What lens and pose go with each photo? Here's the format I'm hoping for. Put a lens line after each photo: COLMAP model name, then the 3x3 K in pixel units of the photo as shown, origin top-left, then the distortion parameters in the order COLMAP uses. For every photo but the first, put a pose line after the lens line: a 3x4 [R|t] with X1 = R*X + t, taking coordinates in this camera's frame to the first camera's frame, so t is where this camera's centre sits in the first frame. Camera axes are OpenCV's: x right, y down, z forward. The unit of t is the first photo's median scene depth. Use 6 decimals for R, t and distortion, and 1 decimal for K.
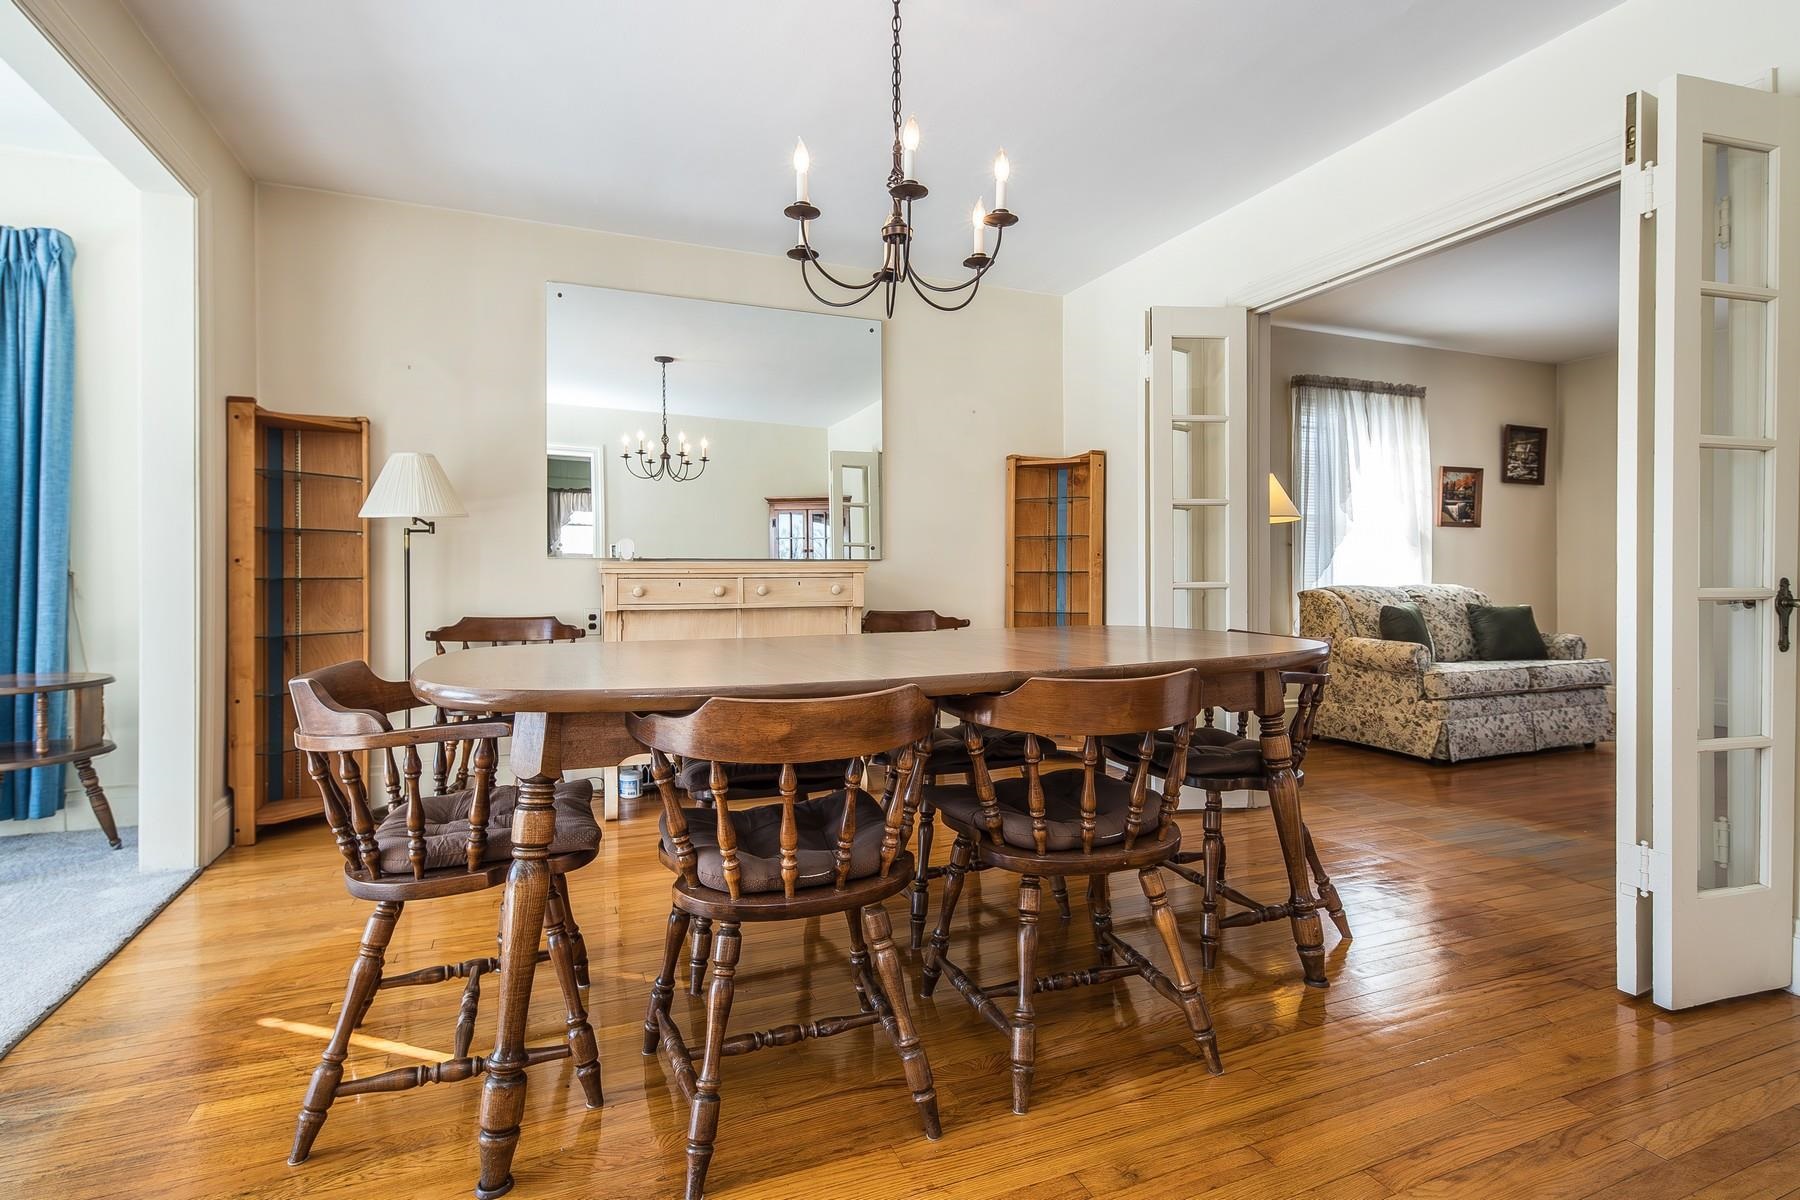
lens RADIAL K [[891.6, 0, 896.1], [0, 891.6, 582.7], [0, 0, 1]] dist [0.003131, 0.000732]
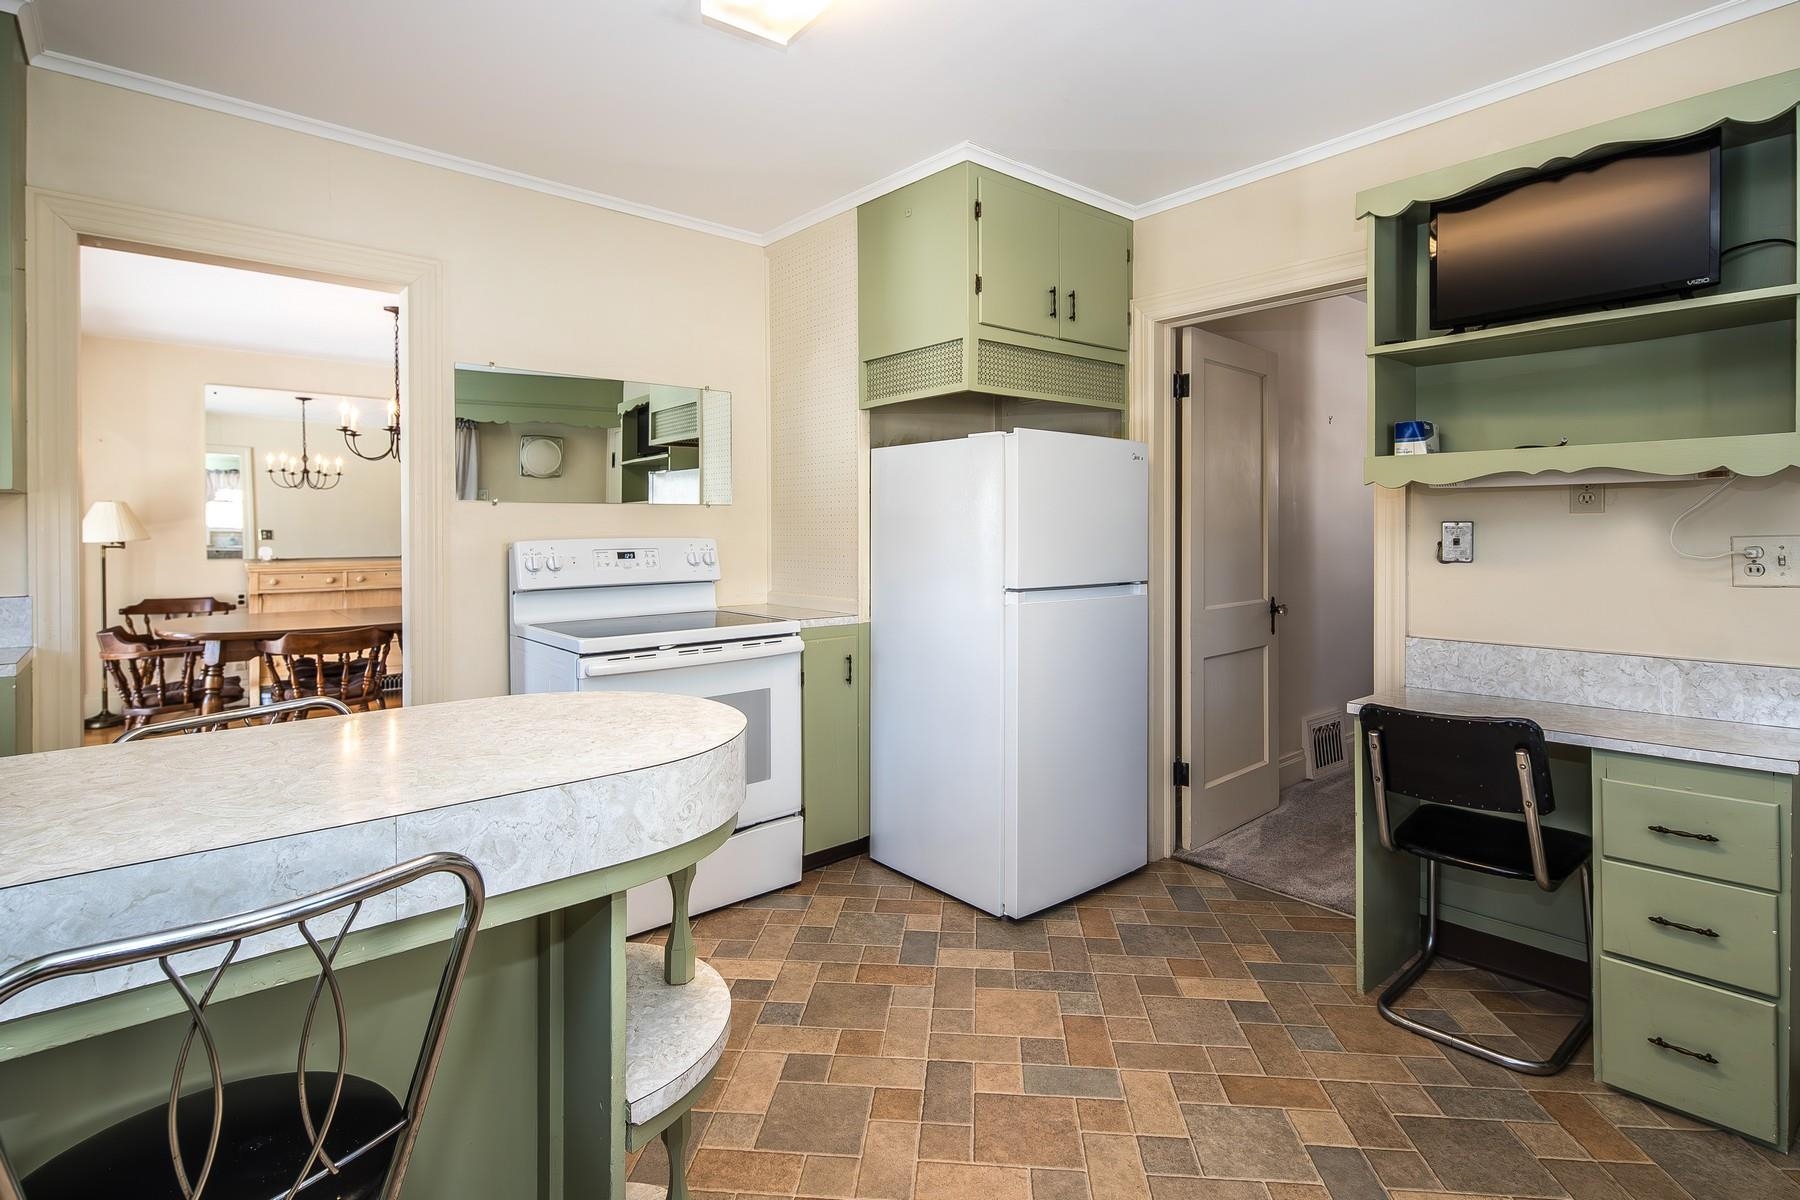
lens RADIAL K [[891.6, 0, 896.1], [0, 891.6, 547.3], [0, 0, 1]] dist [0.003131, 0.000732]
pose [[0.954953, -0.005409, 0.296709, 0.327822], [0.002606, 0.999948, 0.009839, -0.068362], [-0.296746, -0.008622, 0.954917, -0.939337]]
